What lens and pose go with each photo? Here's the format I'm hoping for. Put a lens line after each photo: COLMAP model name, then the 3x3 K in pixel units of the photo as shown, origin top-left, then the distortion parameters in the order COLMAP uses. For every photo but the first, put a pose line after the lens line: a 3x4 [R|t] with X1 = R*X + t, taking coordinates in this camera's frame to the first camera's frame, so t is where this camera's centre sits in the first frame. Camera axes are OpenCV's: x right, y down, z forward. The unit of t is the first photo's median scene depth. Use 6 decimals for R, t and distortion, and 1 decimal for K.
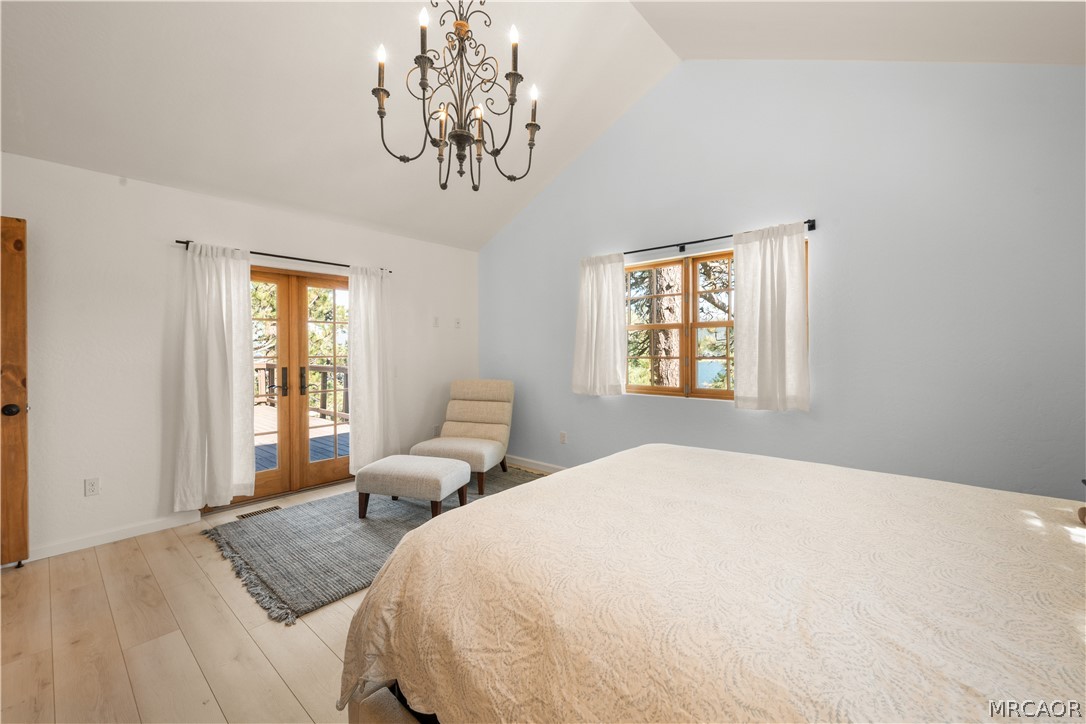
lens RADIAL K [[437.2, 0, 543.0], [0, 437.2, 362.0], [0, 0, 1]] dist [-0.000038, -0.000072]
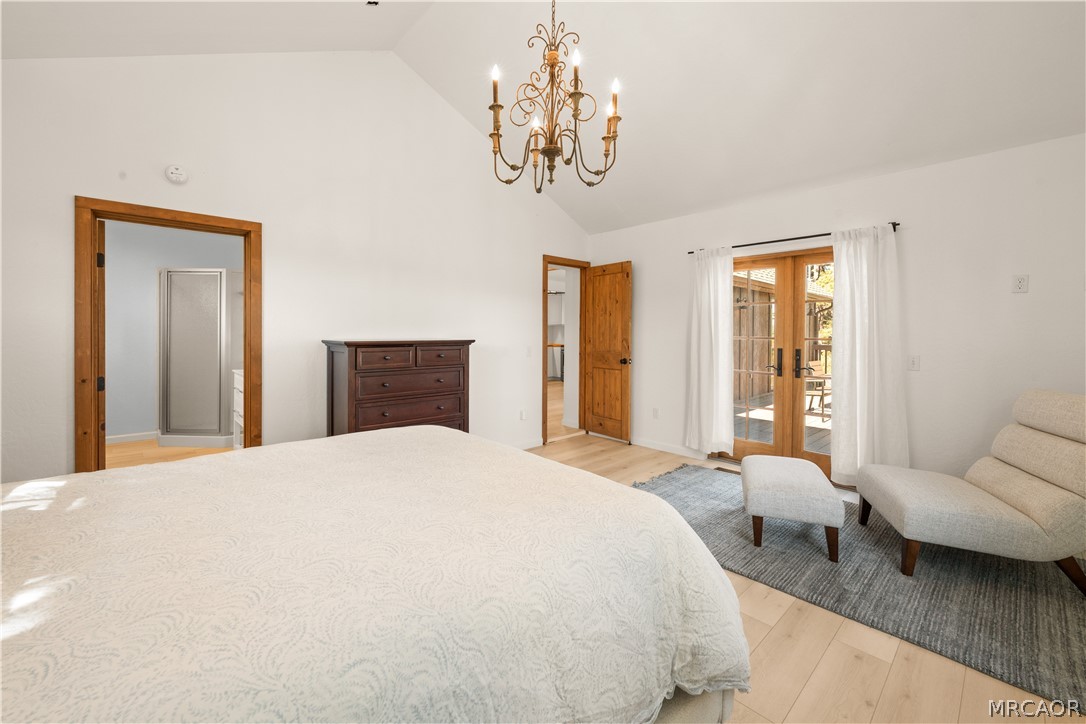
lens RADIAL K [[445.7, 0, 533.3], [0, 445.7, 352.1], [0, 0, 1]] dist [-0.000608, -0.000047]
pose [[-0.117435, 0.054275, -0.991596, 0.576965], [-0.034729, 0.997670, 0.058720, -0.023069], [0.992473, 0.041333, -0.115277, 0.616979]]
